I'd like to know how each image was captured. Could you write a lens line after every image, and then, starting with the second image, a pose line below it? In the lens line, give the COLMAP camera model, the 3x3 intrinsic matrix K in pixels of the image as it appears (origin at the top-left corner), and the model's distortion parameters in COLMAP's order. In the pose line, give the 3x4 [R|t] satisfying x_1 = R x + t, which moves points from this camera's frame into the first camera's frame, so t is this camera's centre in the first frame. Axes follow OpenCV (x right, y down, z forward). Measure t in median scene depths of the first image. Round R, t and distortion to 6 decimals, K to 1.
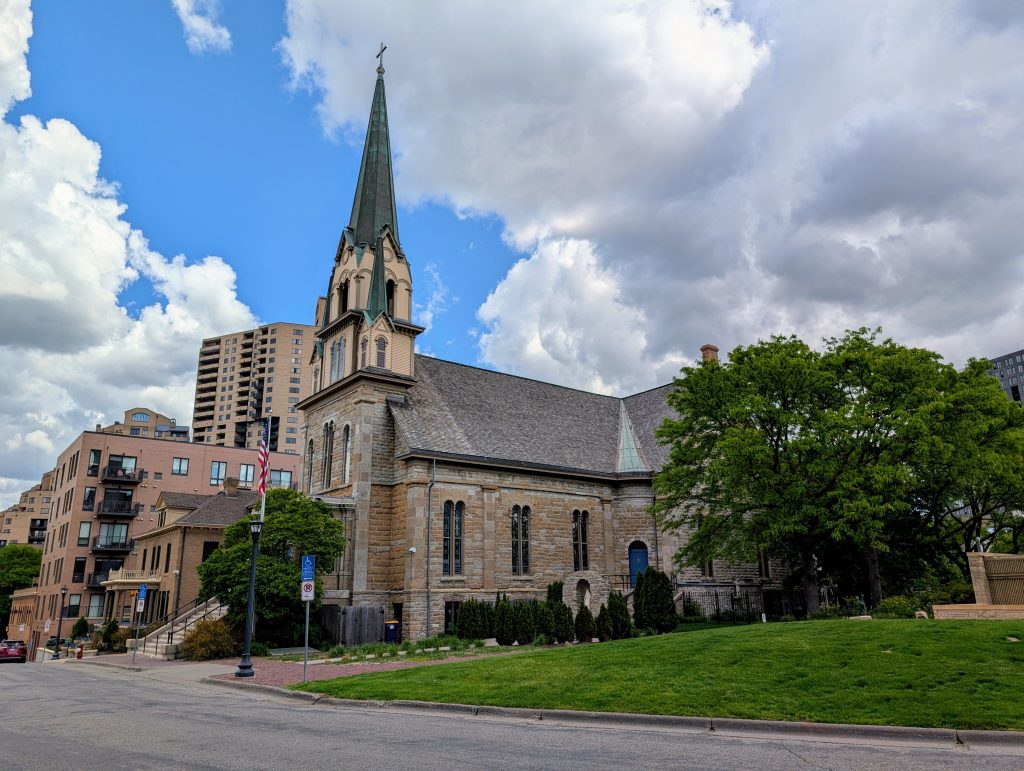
lens RADIAL K [[736.0, 0, 512.6], [0, 736.0, 386.6], [0, 0, 1]] dist [-0.000098, -0.001061]
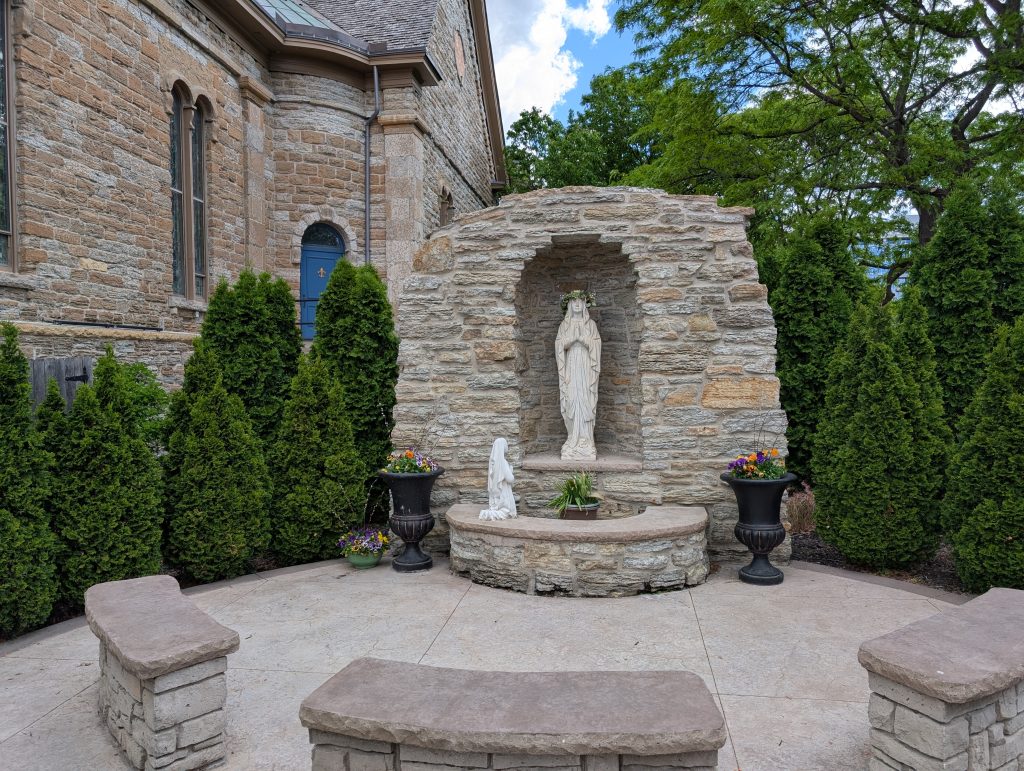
lens RADIAL K [[736.0, 0, 511.8], [0, 736.0, 388.1], [0, 0, 1]] dist [-0.000098, -0.001061]
pose [[0.743059, -0.016542, 0.669022, -0.016017], [-0.183143, 0.956505, 0.227060, 0.188212], [-0.643679, -0.291246, 0.707710, 0.643408]]
